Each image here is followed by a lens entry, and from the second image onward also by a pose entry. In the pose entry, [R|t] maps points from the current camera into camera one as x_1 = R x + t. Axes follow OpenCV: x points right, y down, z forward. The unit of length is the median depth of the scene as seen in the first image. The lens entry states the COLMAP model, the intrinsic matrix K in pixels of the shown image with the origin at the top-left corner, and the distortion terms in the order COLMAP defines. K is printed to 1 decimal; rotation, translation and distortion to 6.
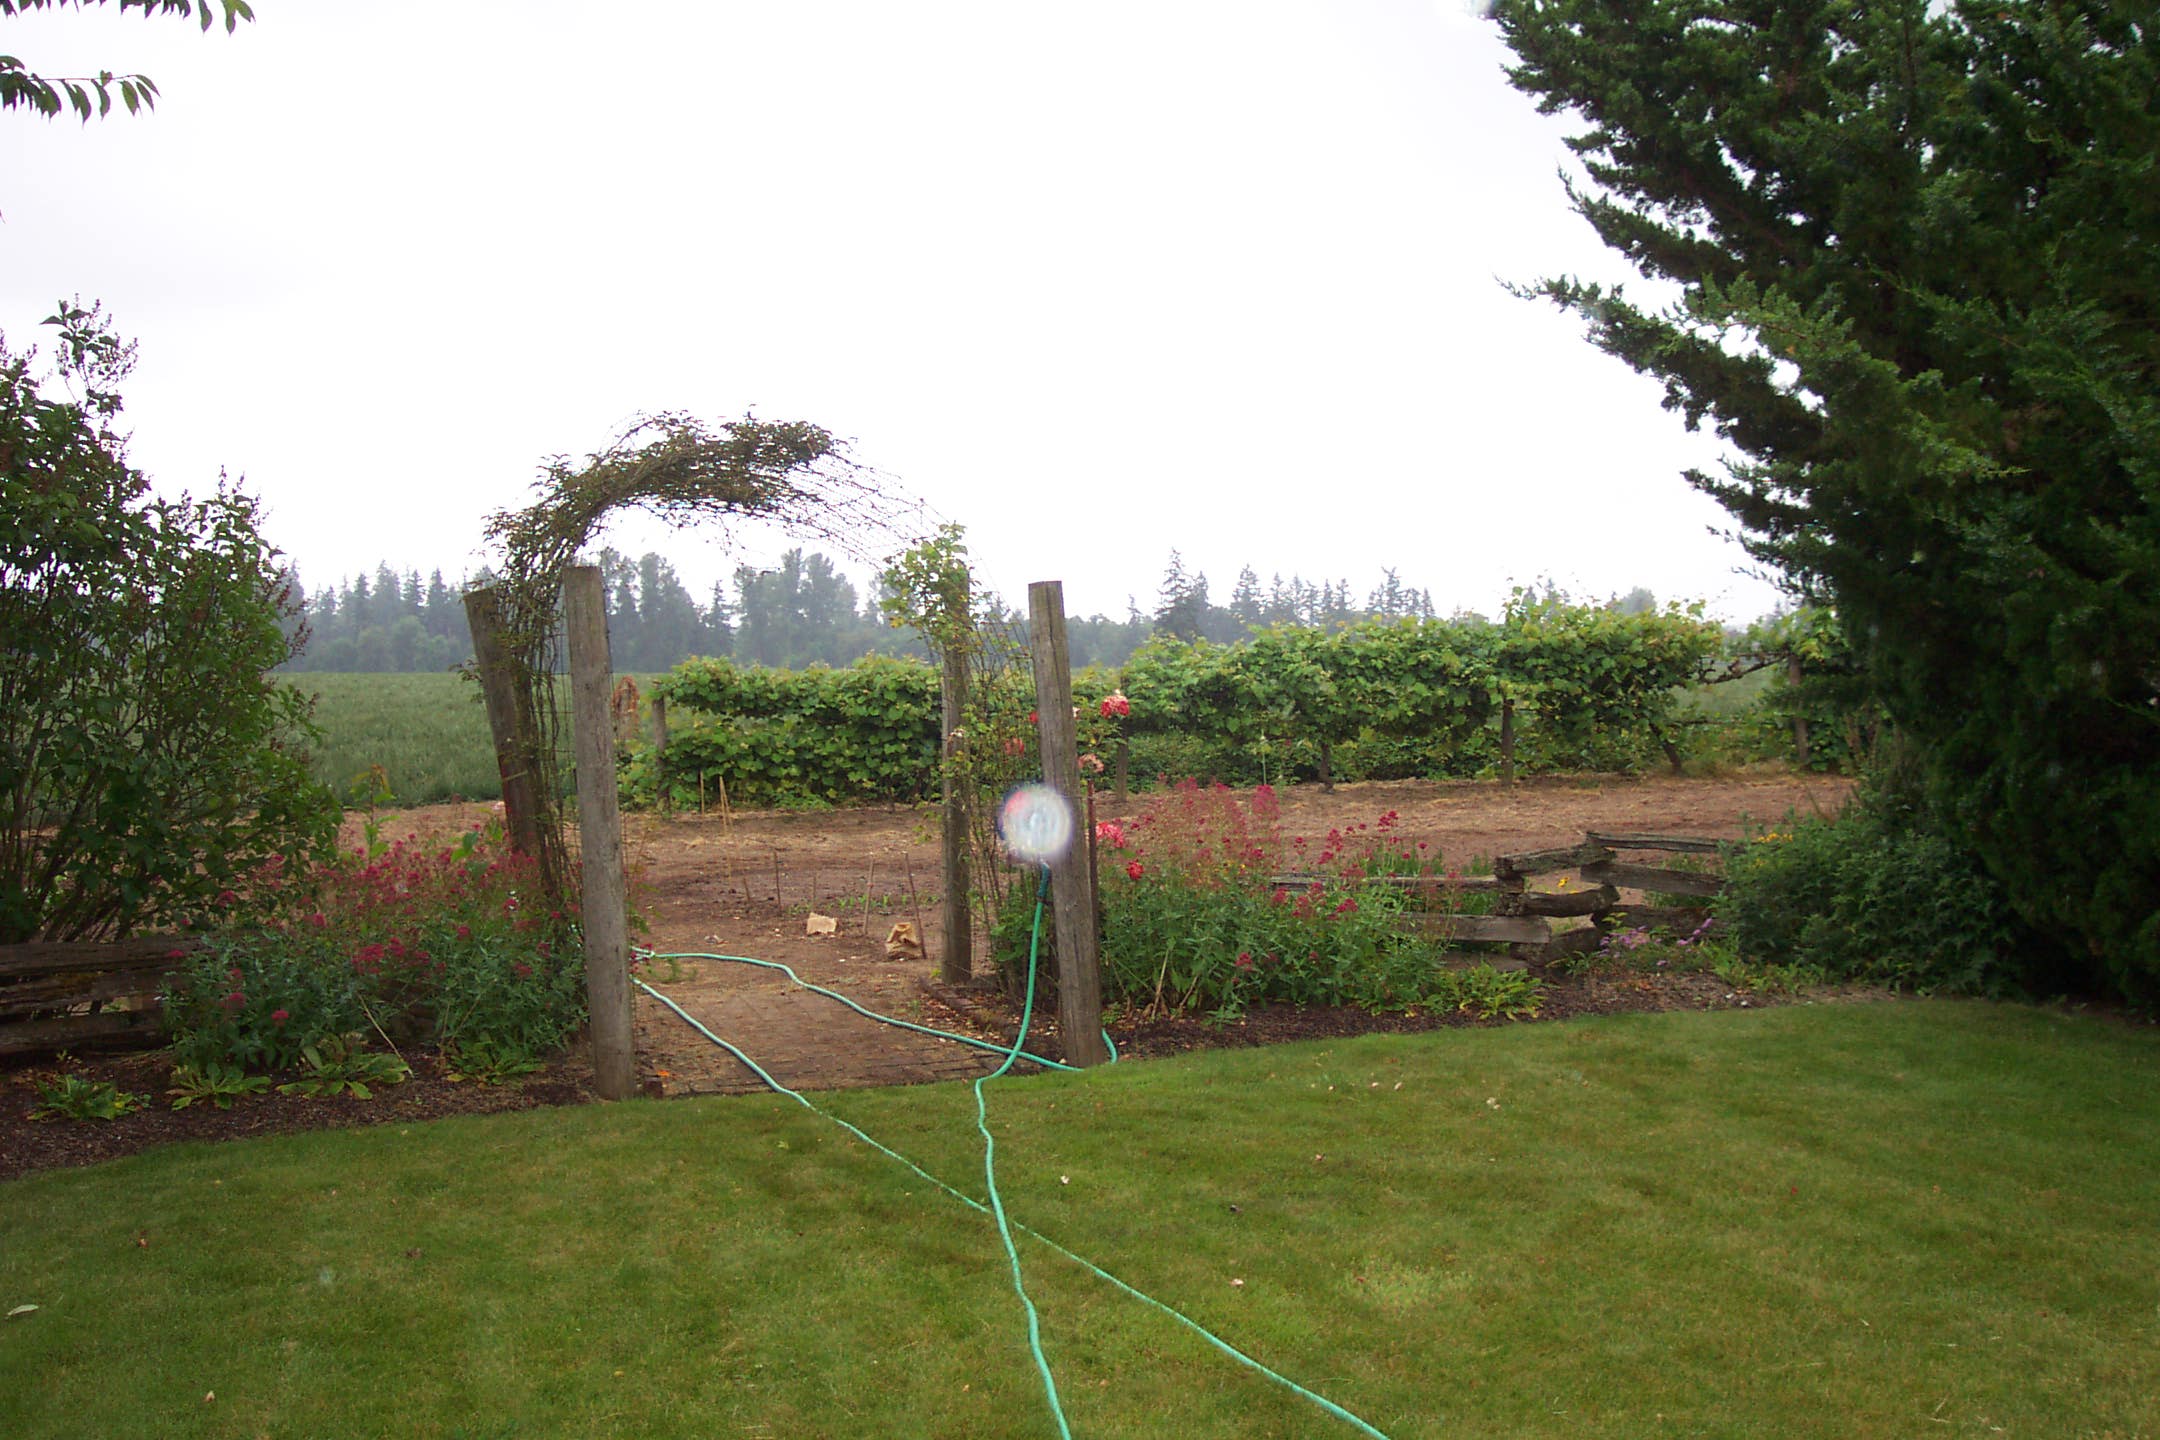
lens RADIAL K [[2295.1, 0, 1080.3], [0, 2295.1, 710.4], [0, 0, 1]] dist [-0.014981, 0.000000]
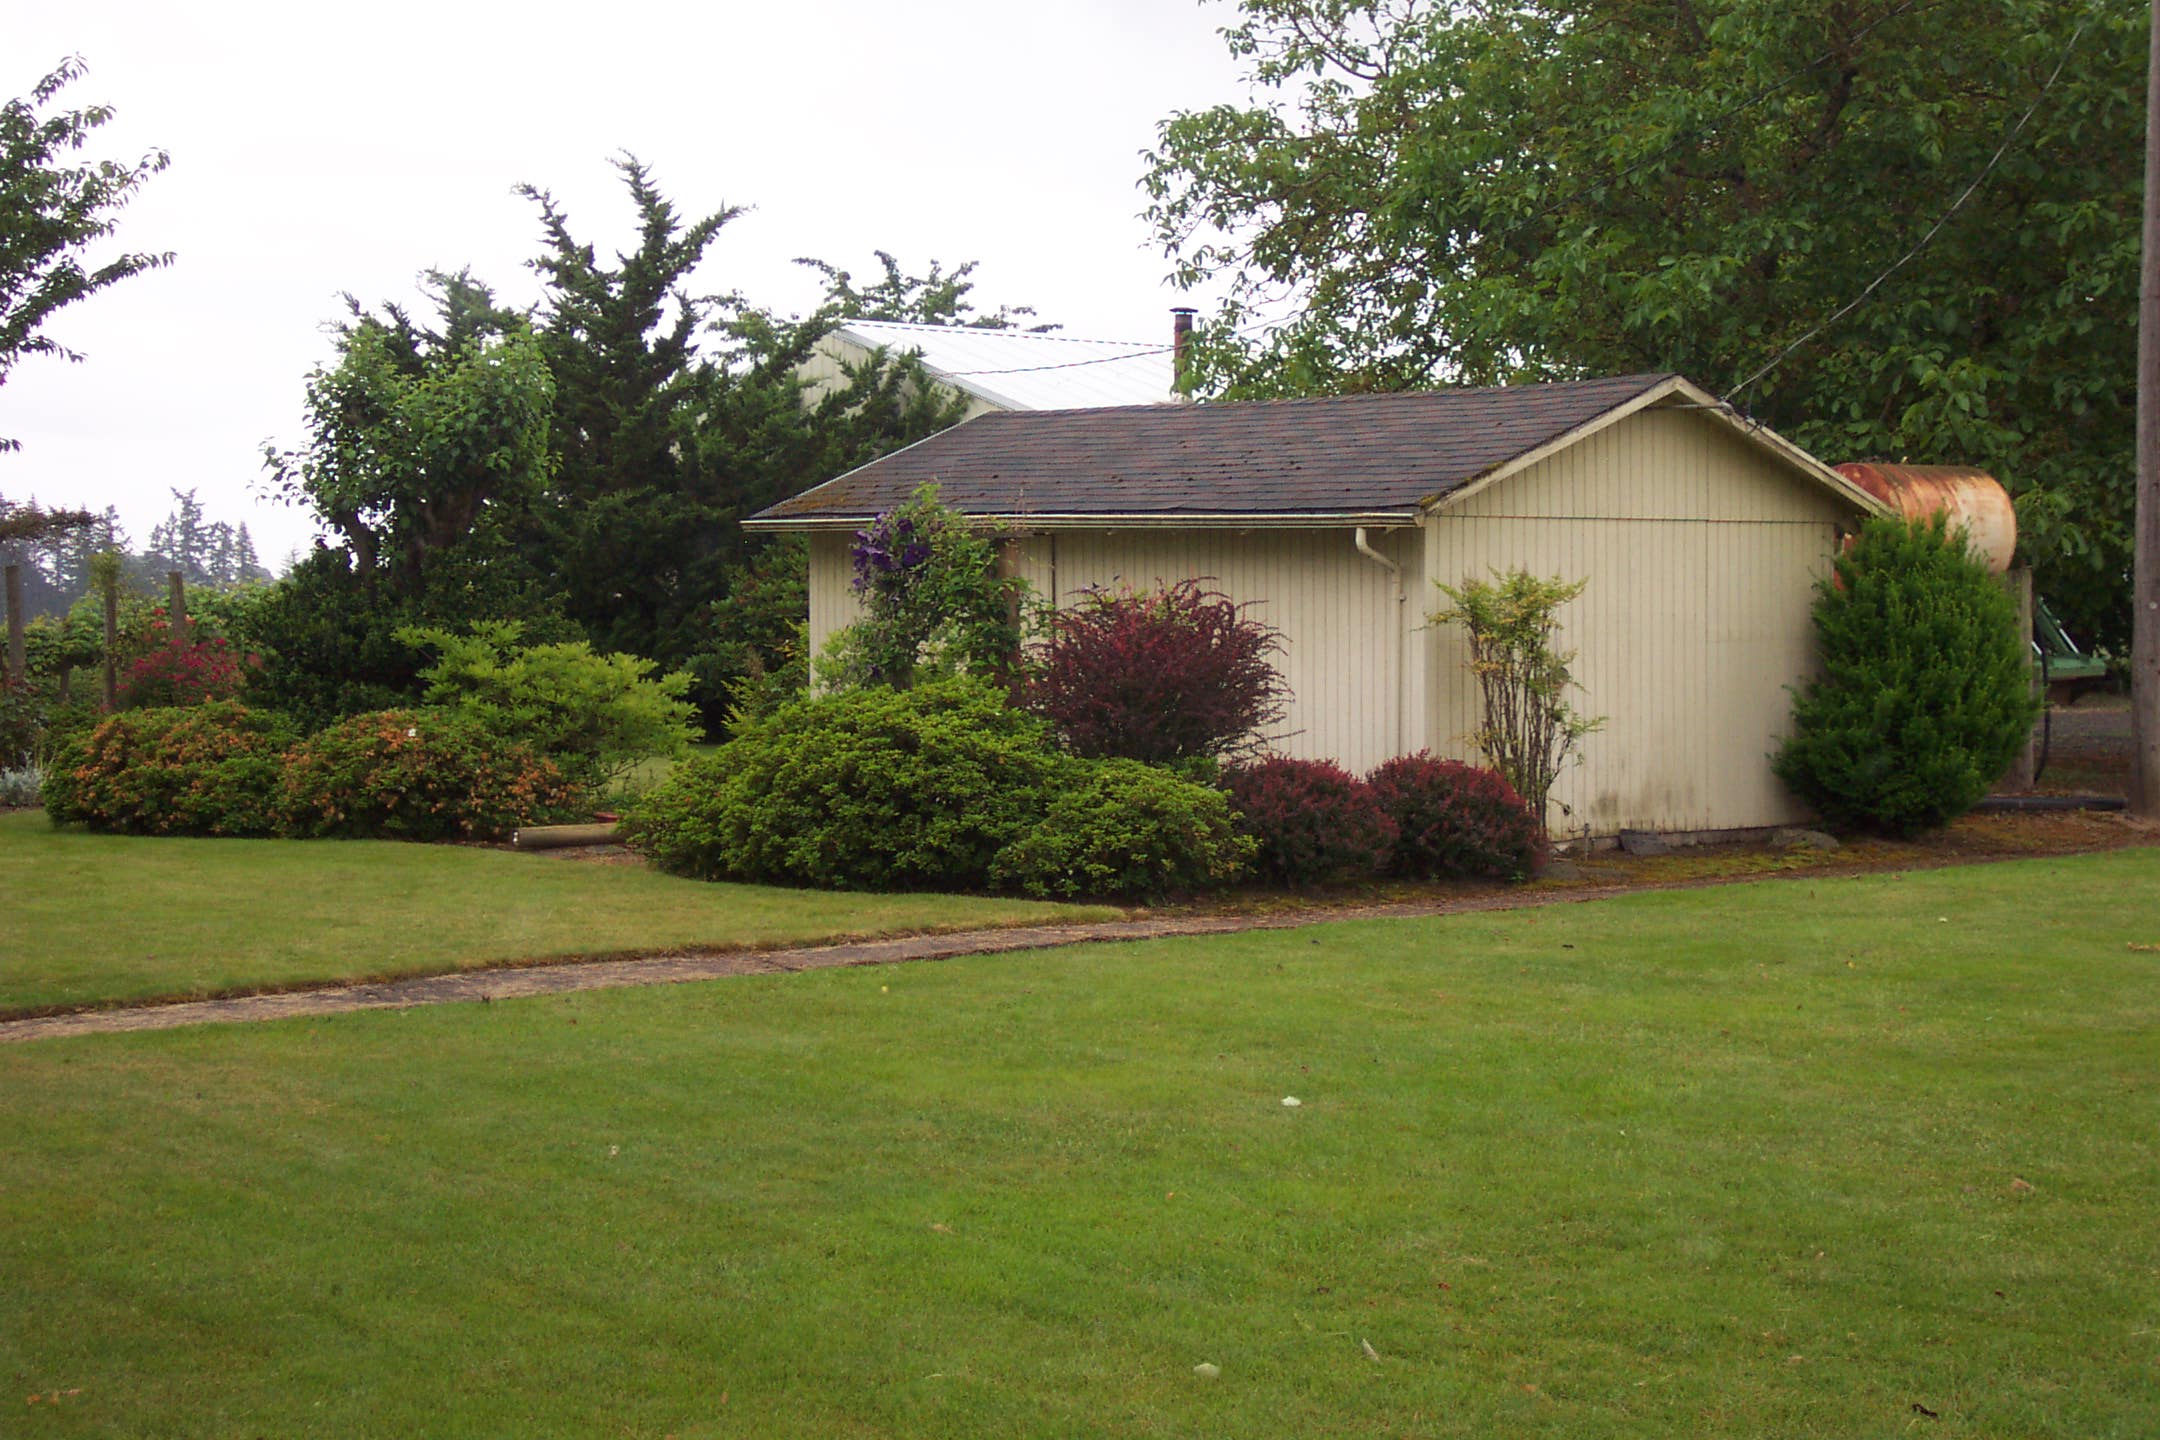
lens RADIAL K [[3581.9, 0, 1078.6], [0, 3581.9, 717.4], [0, 0, 1]] dist [-0.039557, 0.000000]
pose [[0.928753, -0.003549, 0.370681, -0.427844], [0.003212, 0.999994, 0.001528, 0.080519], [-0.370684, -0.000229, 0.928759, -2.382942]]
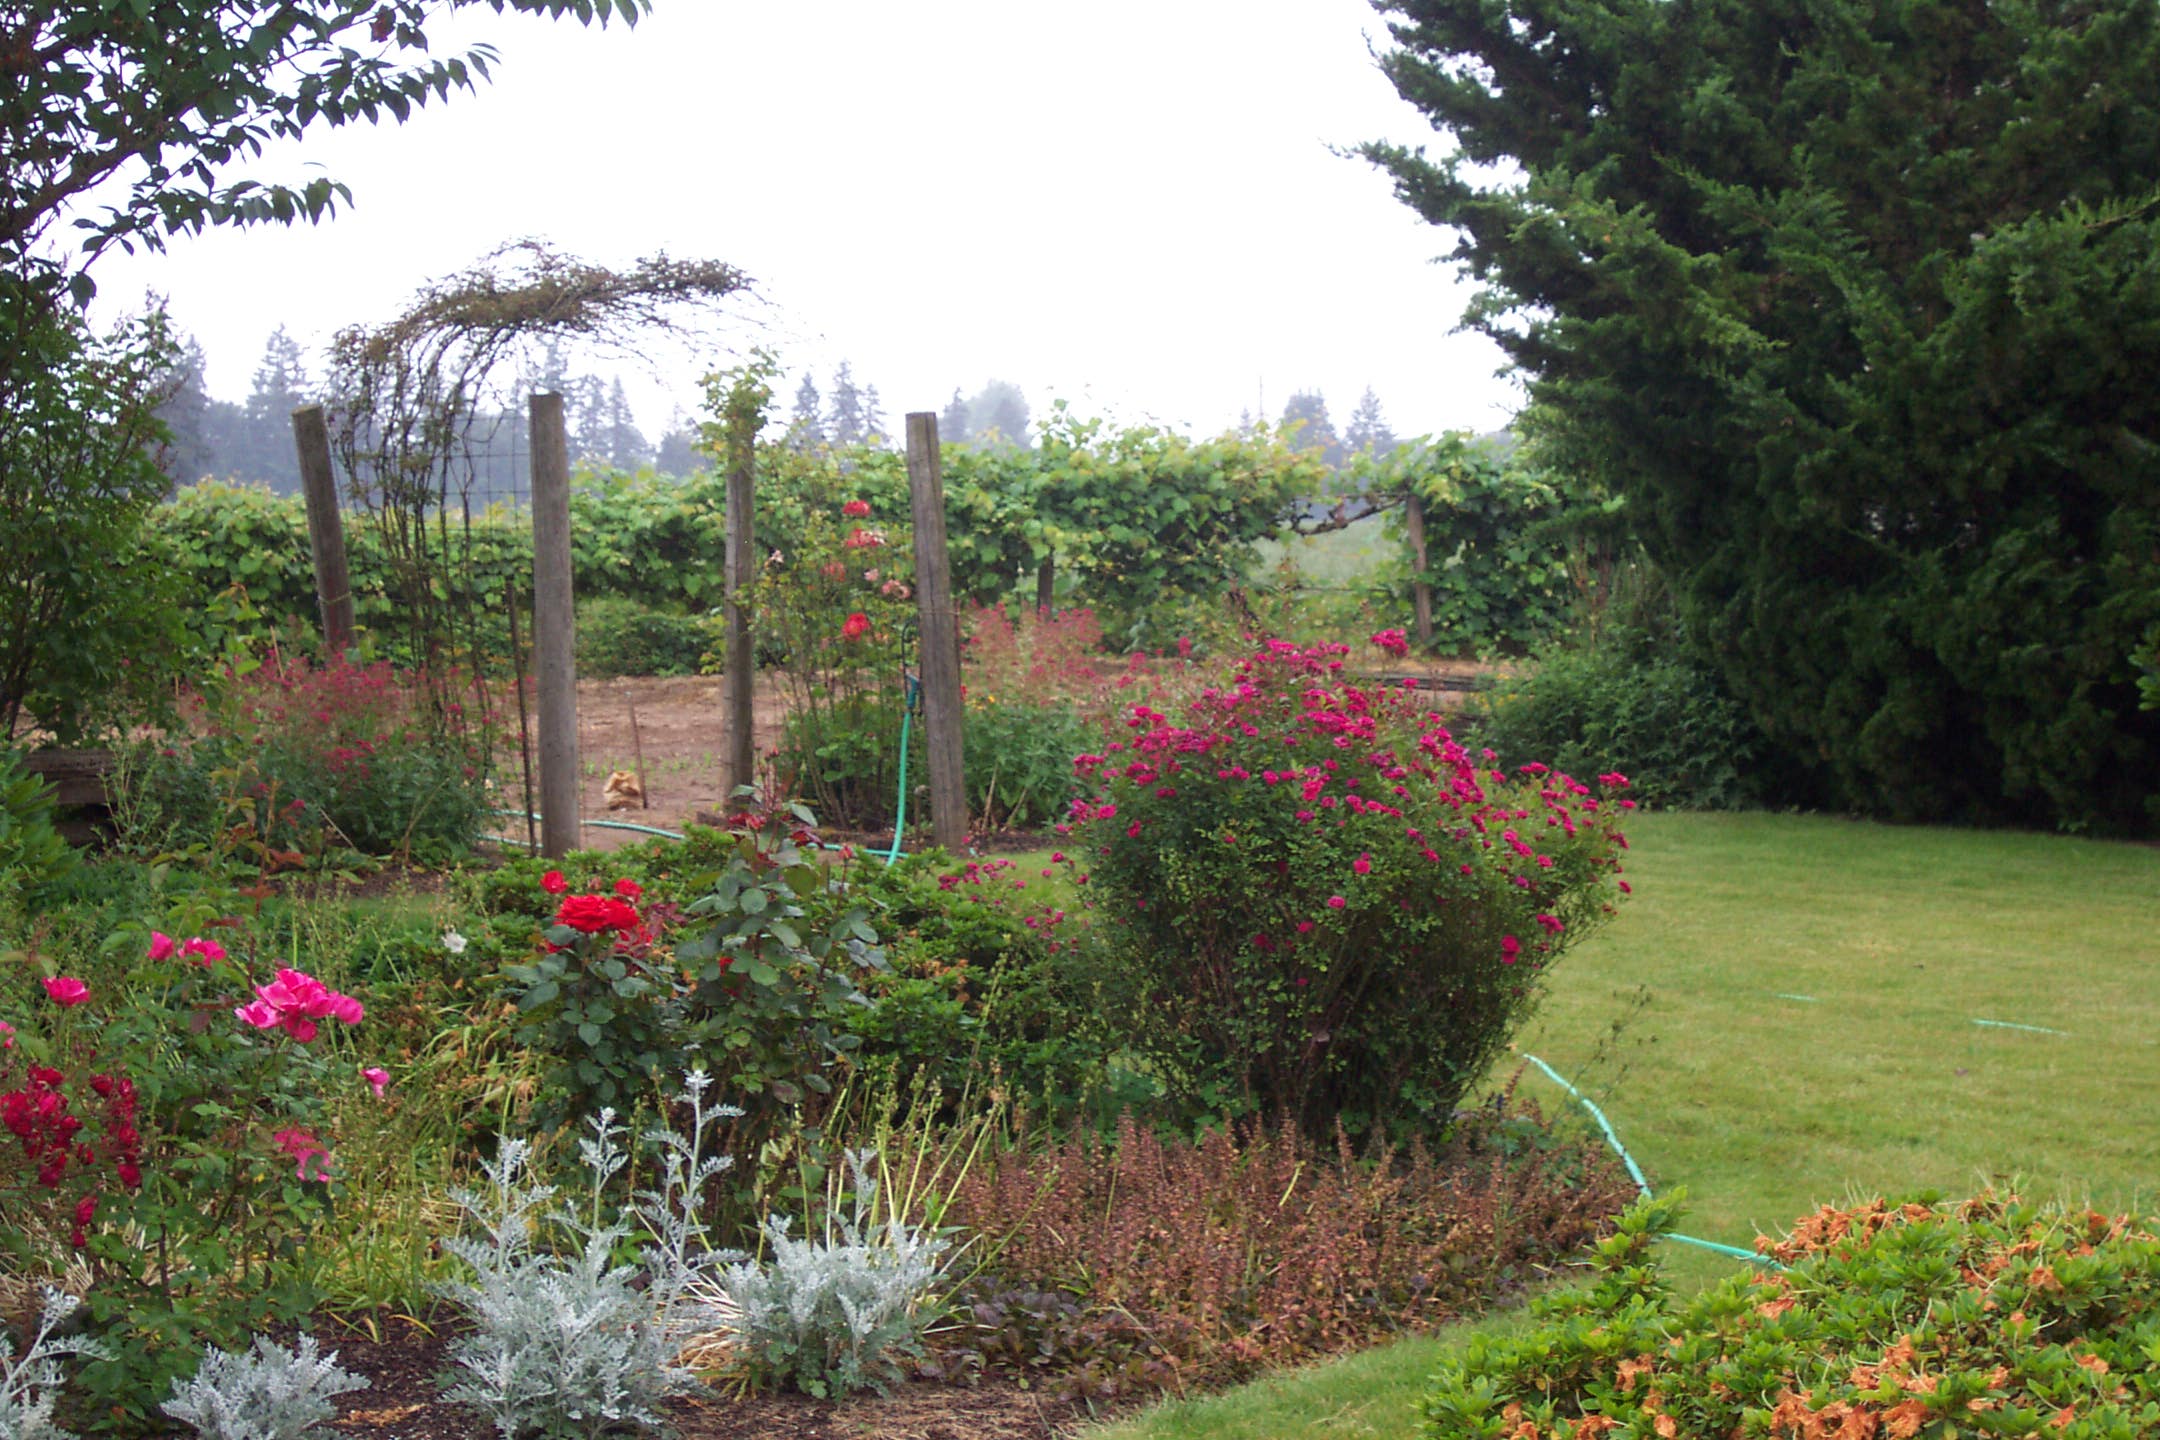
lens RADIAL K [[4297.9, 0, 1078.7], [0, 4297.9, 720.7], [0, 0, 1]] dist [-0.027539, 0.000000]
pose [[0.966783, -0.002365, 0.255588, -0.342679], [-0.004735, 0.999620, 0.027160, 0.024846], [-0.255555, -0.027469, 0.966404, -0.719470]]
